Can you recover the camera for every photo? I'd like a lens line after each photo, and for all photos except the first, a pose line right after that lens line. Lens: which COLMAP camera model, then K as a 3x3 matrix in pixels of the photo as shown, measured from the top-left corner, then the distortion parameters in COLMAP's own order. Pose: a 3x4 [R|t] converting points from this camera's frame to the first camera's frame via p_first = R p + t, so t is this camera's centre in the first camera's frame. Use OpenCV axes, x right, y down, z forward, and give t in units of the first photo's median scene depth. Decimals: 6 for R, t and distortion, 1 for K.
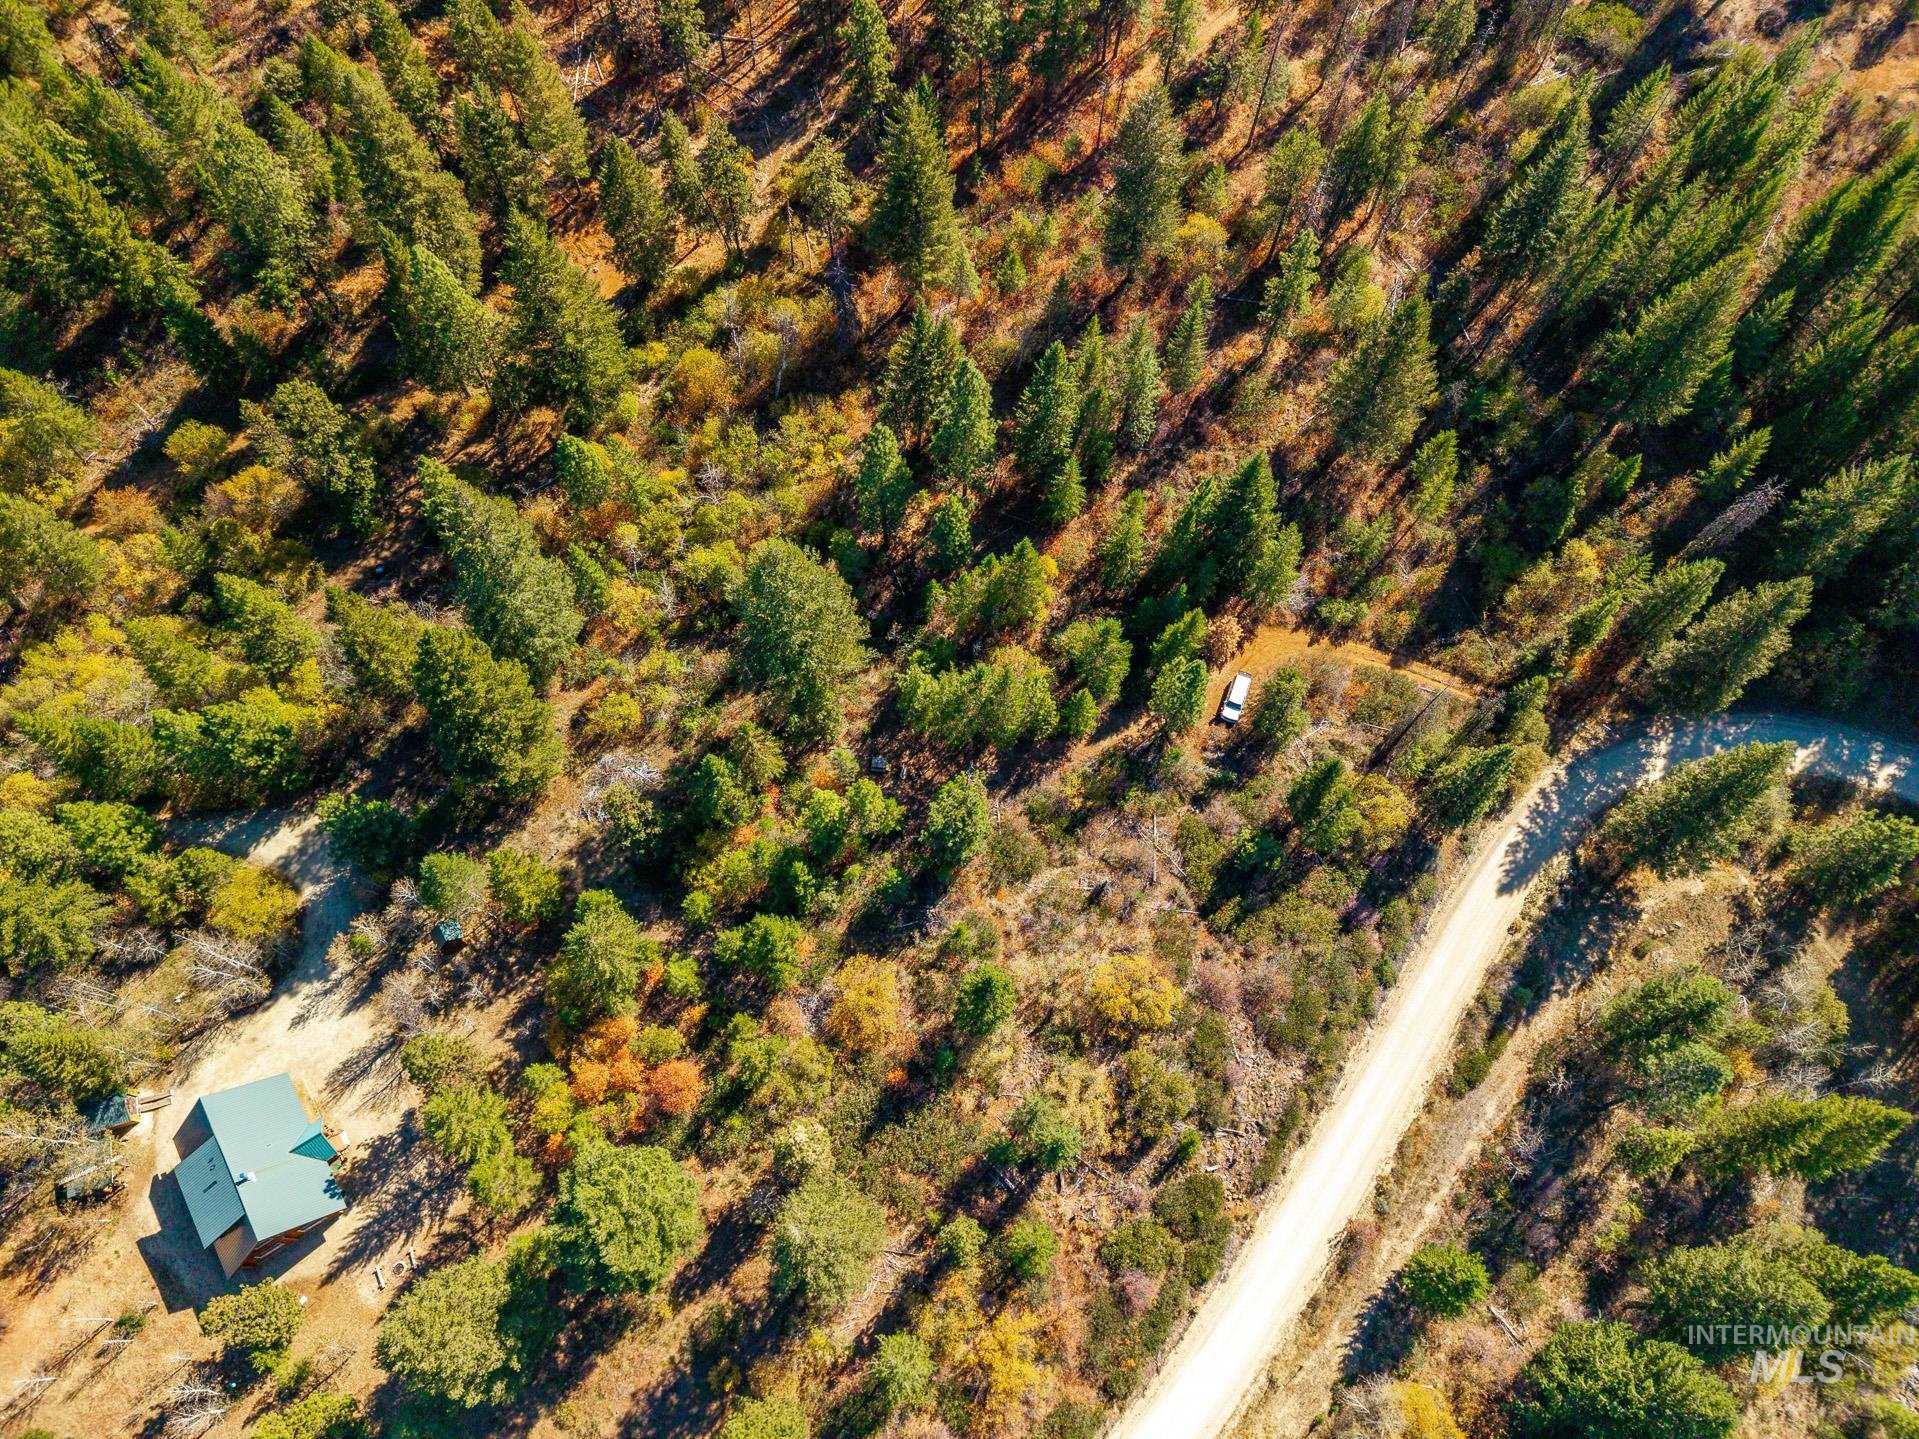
lens RADIAL K [[1294.3, 0, 959.5], [0, 1294.3, 719.5], [0, 0, 1]] dist [0.018455, -0.016097]
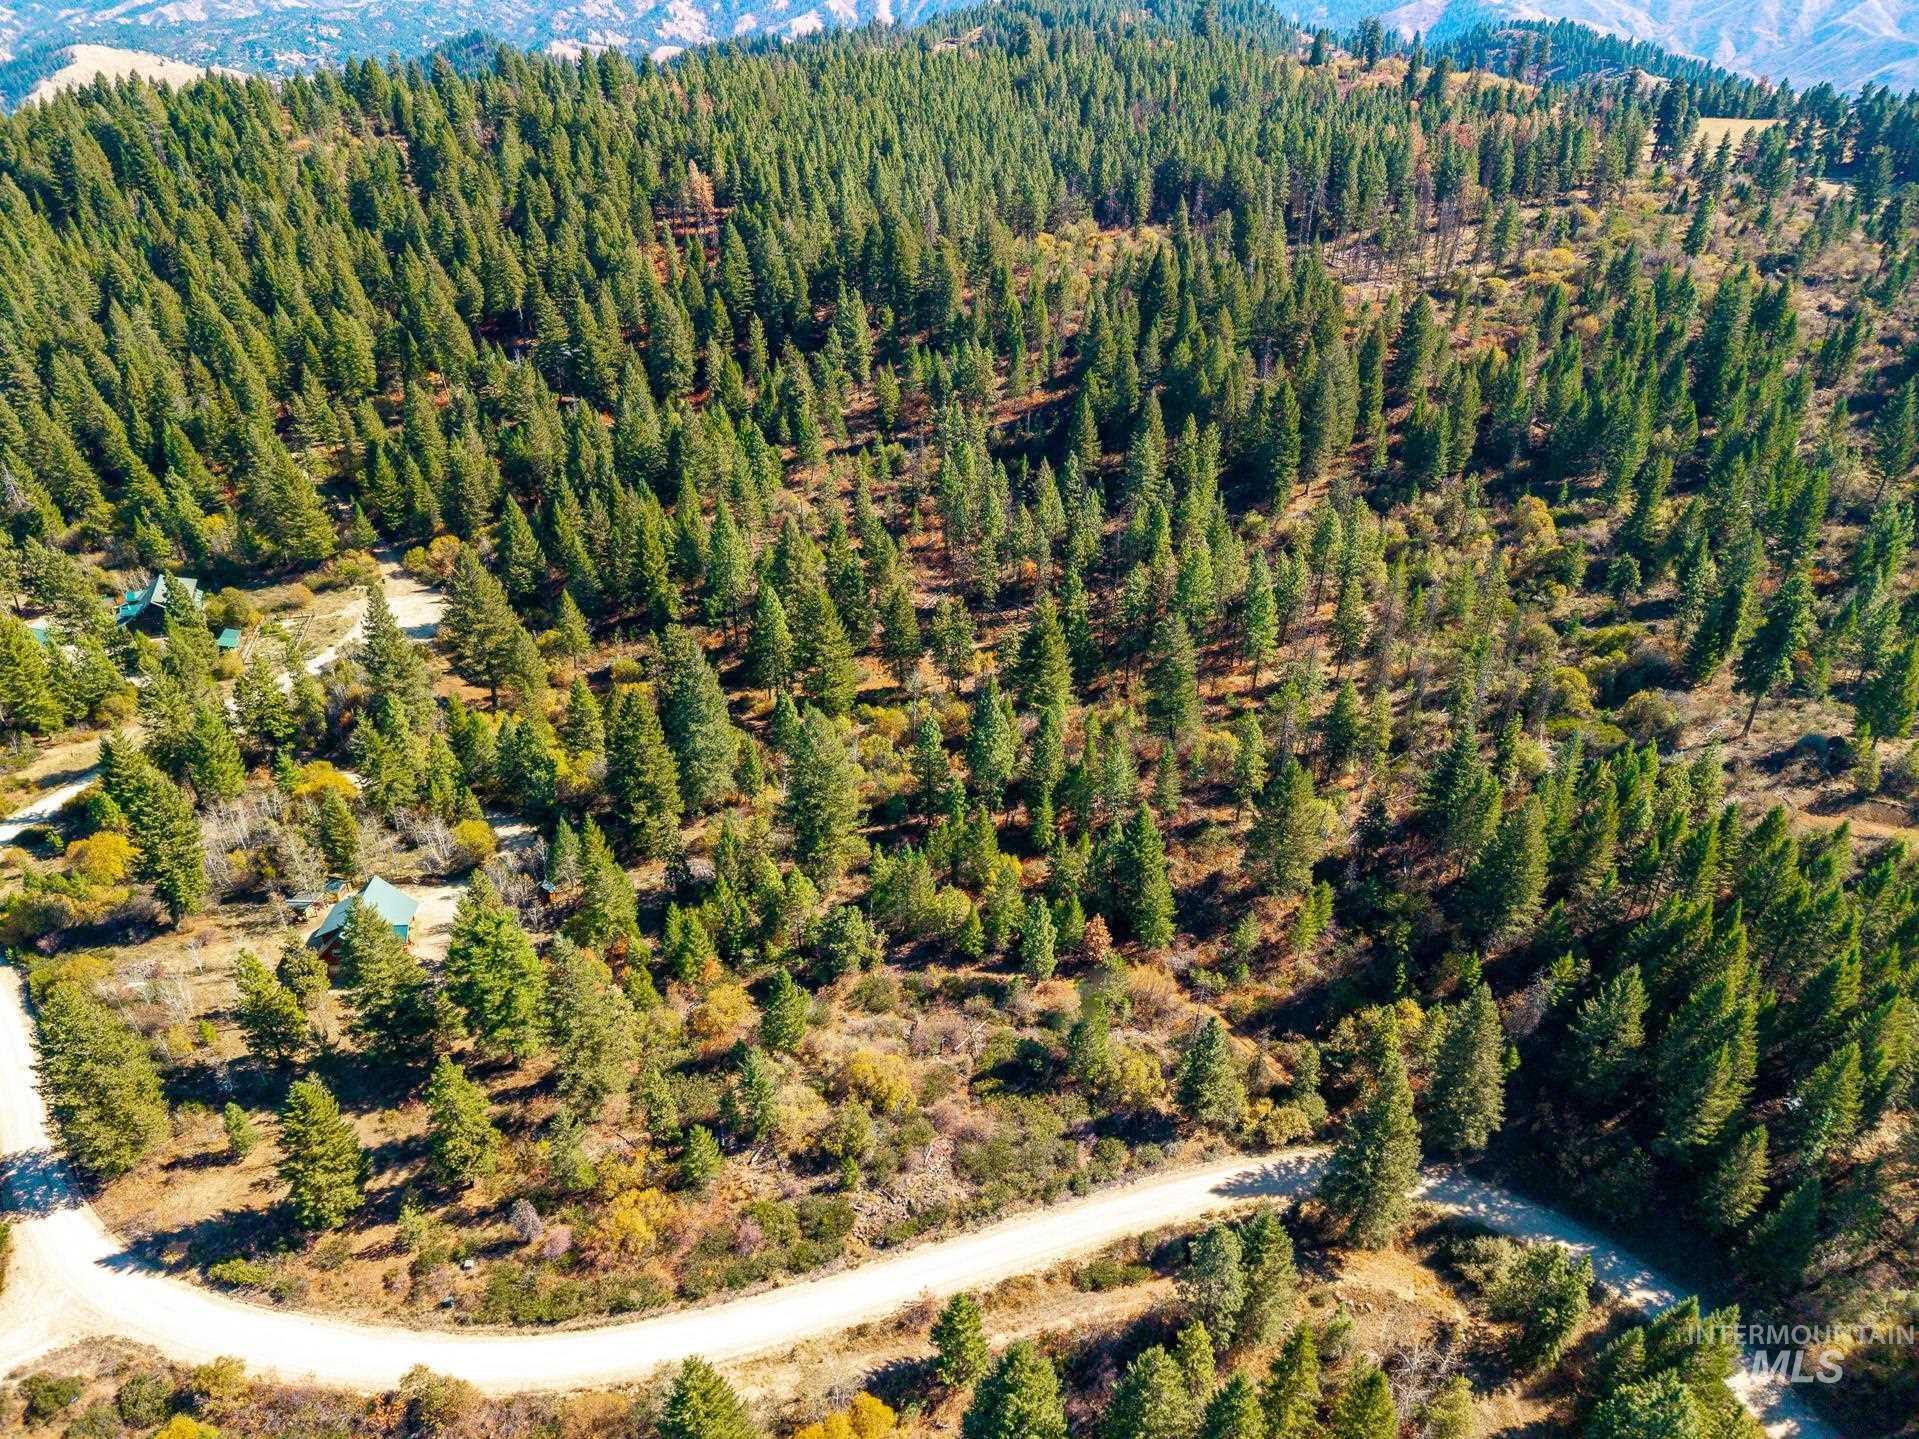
lens RADIAL K [[1294.3, 0, 959.5], [0, 1294.3, 719.5], [0, 0, 1]] dist [0.018455, -0.016097]
pose [[0.852058, 0.253531, -0.457950, 0.648523], [-0.475620, 0.740336, -0.475067, 0.481569], [0.218593, 0.622595, 0.751394, -0.190532]]
